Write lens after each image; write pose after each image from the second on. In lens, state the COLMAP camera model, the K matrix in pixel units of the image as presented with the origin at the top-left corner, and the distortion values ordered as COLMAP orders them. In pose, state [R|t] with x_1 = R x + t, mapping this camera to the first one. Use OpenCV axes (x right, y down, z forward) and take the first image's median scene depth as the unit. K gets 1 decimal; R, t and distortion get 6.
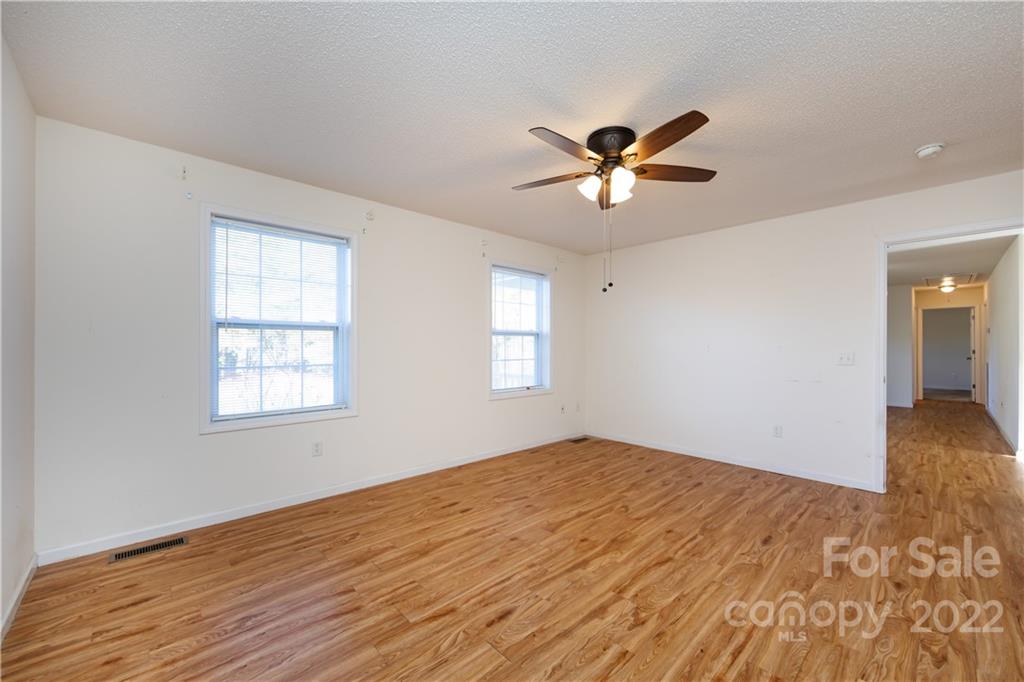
lens RADIAL K [[412.8, 0, 528.4], [0, 412.8, 345.7], [0, 0, 1]] dist [-0.003758, -0.000606]
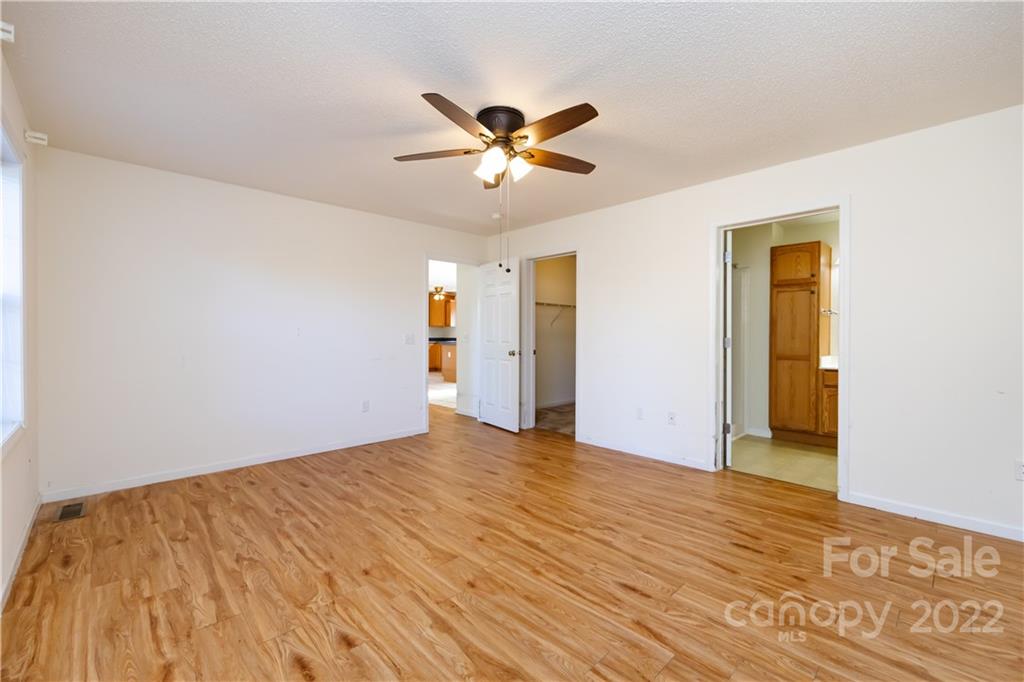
lens RADIAL K [[412.8, 0, 512.2], [0, 412.8, 336.5], [0, 0, 1]] dist [-0.003758, -0.000606]
pose [[0.012459, -0.009917, 0.999873, -0.828472], [-0.003095, 0.999946, 0.009956, 0.009563], [-0.999918, -0.003219, 0.012428, 0.974974]]
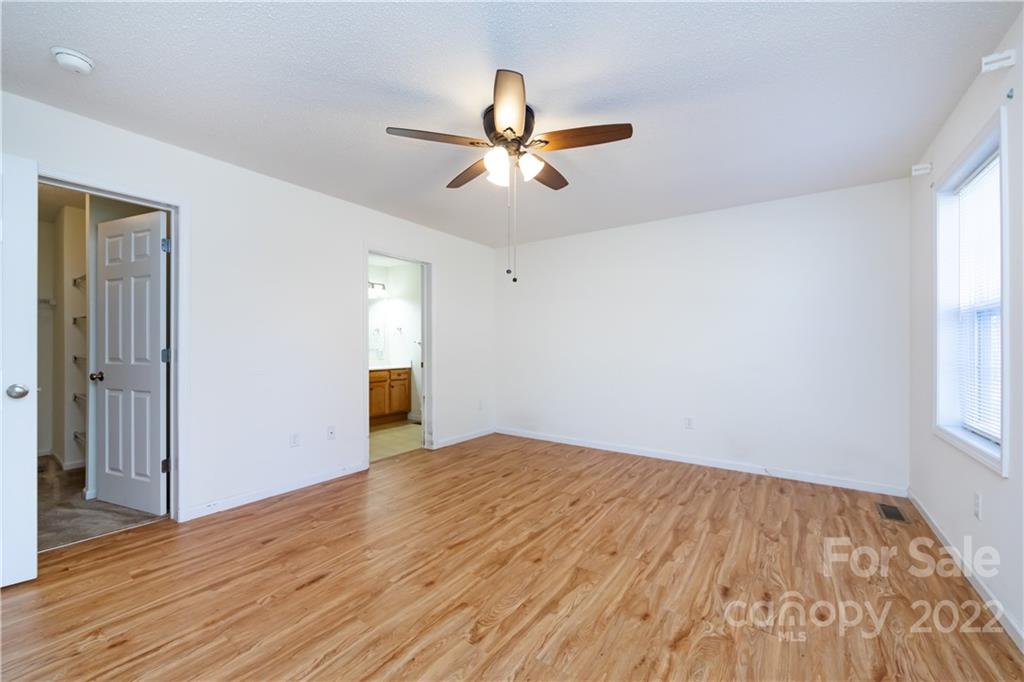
lens RADIAL K [[412.8, 0, 505.9], [0, 412.8, 345.2], [0, 0, 1]] dist [-0.003758, -0.000606]
pose [[-0.986123, -0.004017, -0.165970, 0.367540], [-0.003541, 0.999989, -0.003163, 0.021166], [0.165981, -0.002532, -0.986126, 1.960547]]
